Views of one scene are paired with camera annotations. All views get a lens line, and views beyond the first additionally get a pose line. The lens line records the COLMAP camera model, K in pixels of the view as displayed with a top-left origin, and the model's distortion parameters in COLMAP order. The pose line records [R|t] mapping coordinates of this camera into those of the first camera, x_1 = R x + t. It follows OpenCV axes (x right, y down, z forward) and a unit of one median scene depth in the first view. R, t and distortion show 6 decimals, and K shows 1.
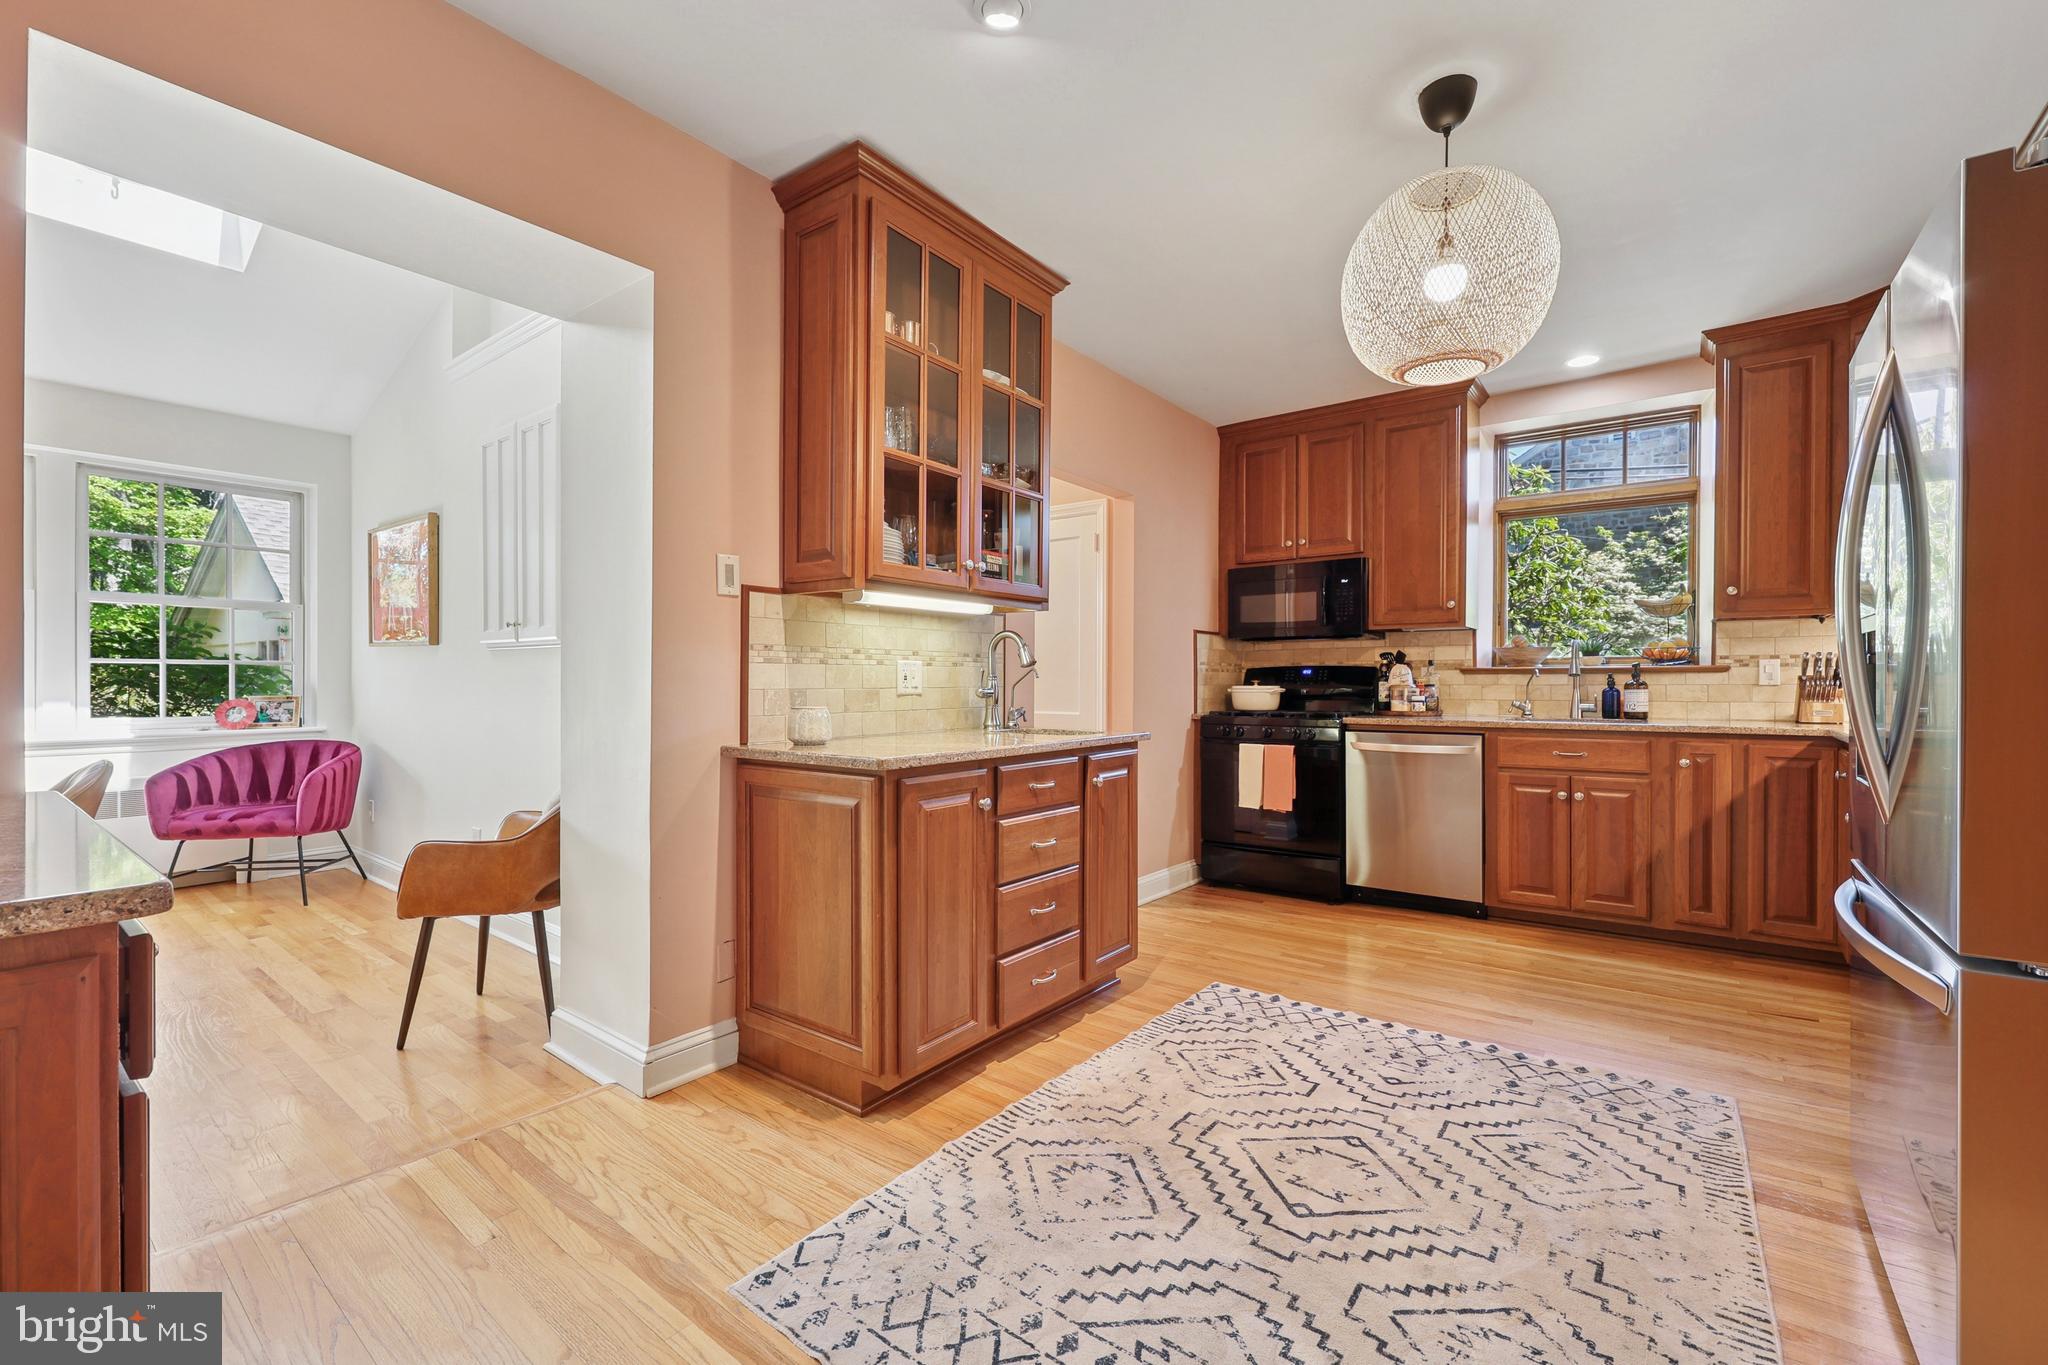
lens RADIAL K [[833.2, 0, 1038.0], [0, 833.2, 674.9], [0, 0, 1]] dist [0.000905, 0.000040]
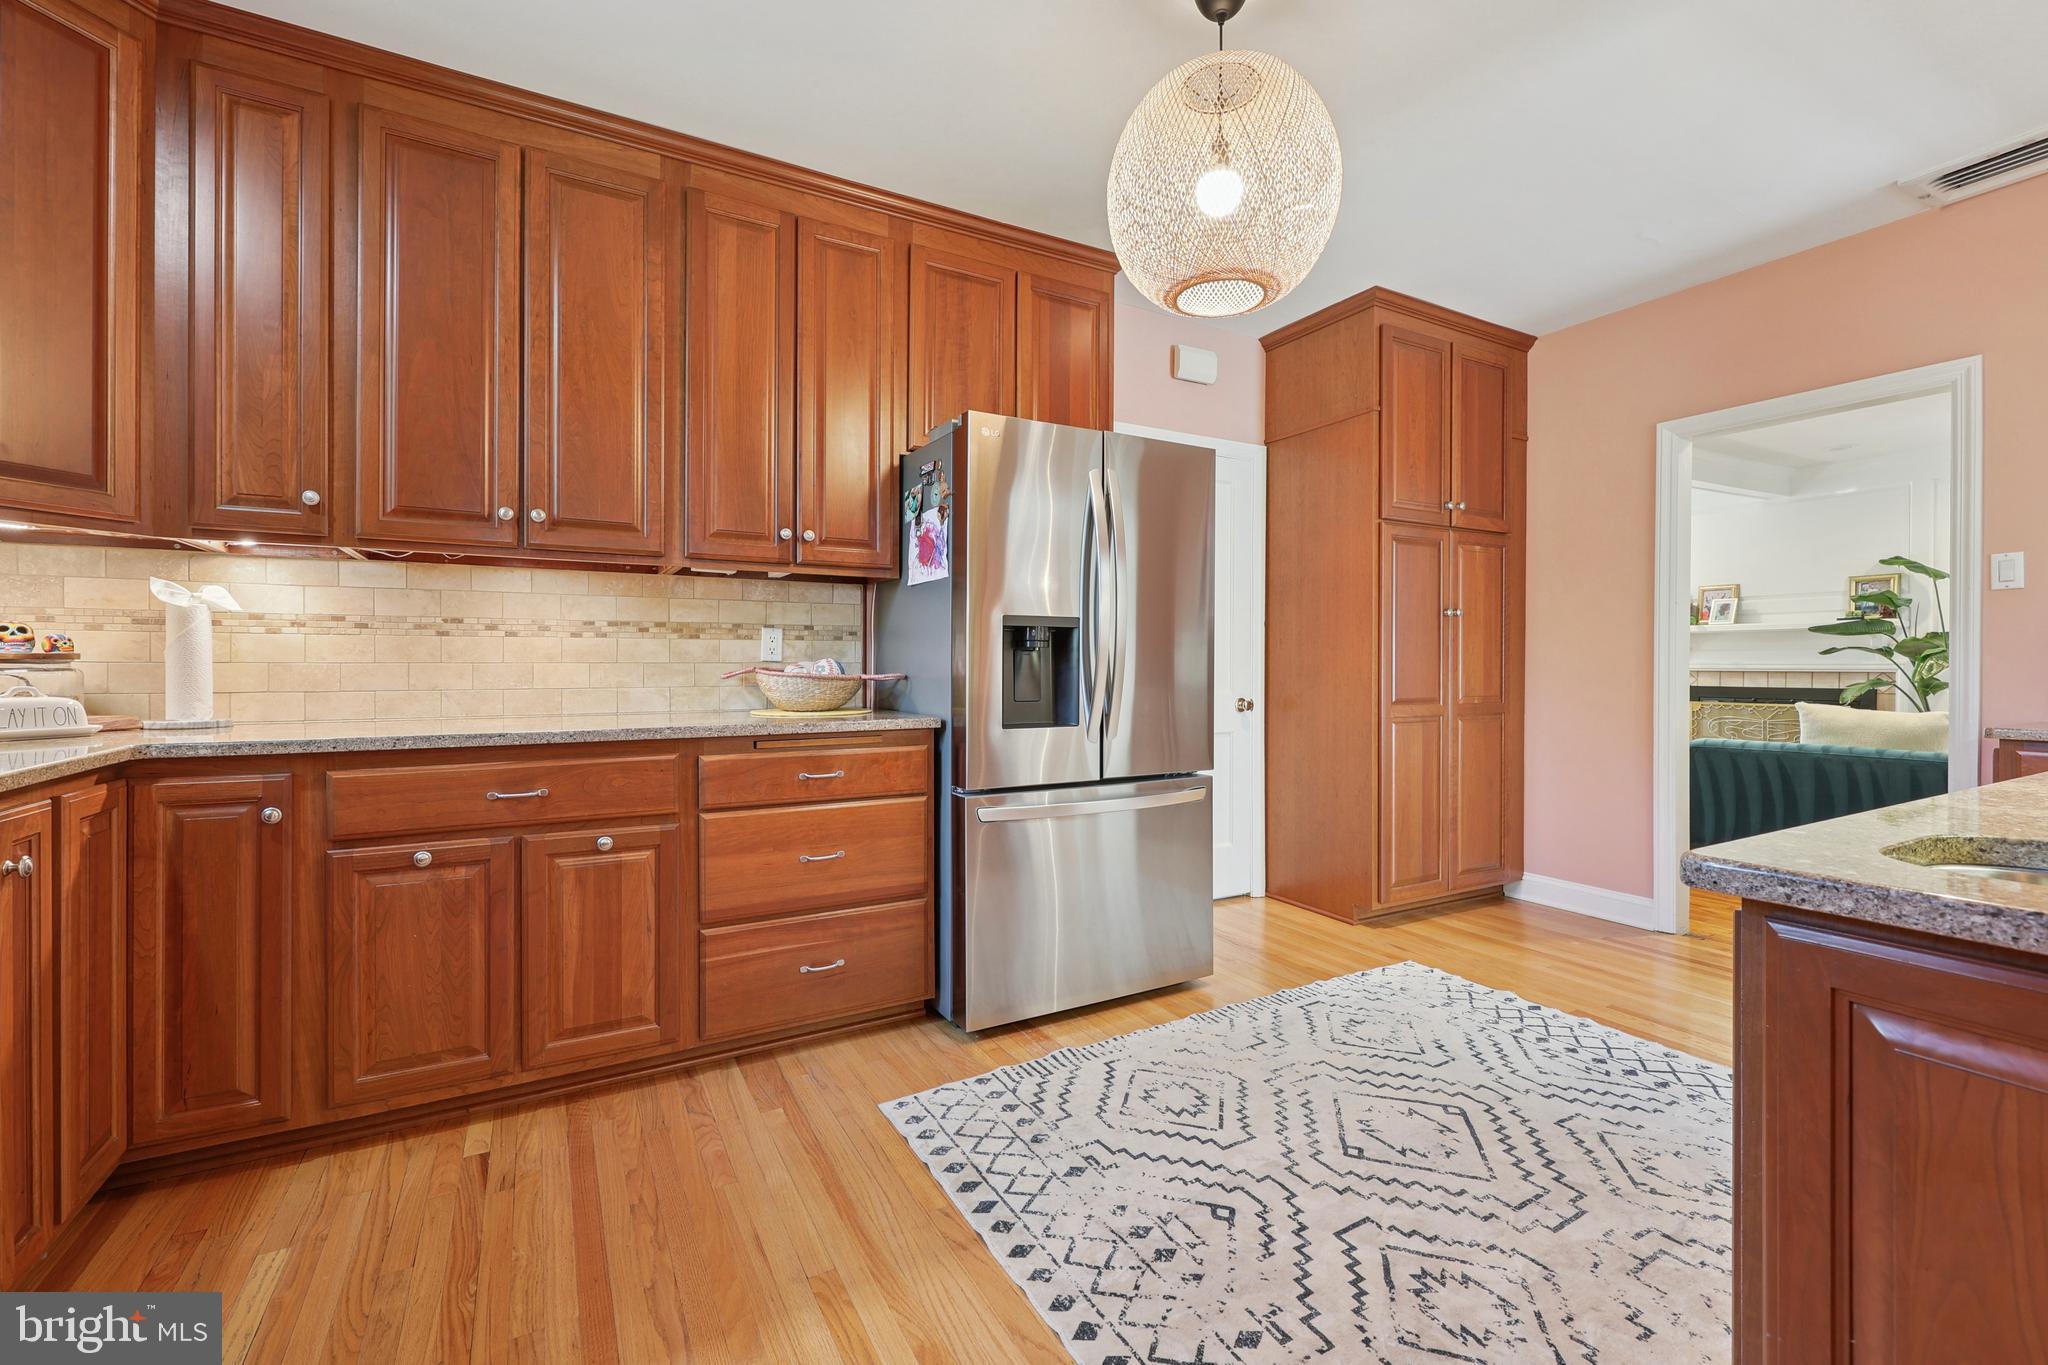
lens RADIAL K [[869.6, 0, 1024.0], [0, 869.6, 682.5], [0, 0, 1]] dist [0.001008, 0.000002]
pose [[-0.915658, -0.006802, 0.401901, 0.338362], [-0.001258, 0.999900, 0.014058, 0.020648], [-0.401957, 0.012367, -0.915575, 2.091846]]
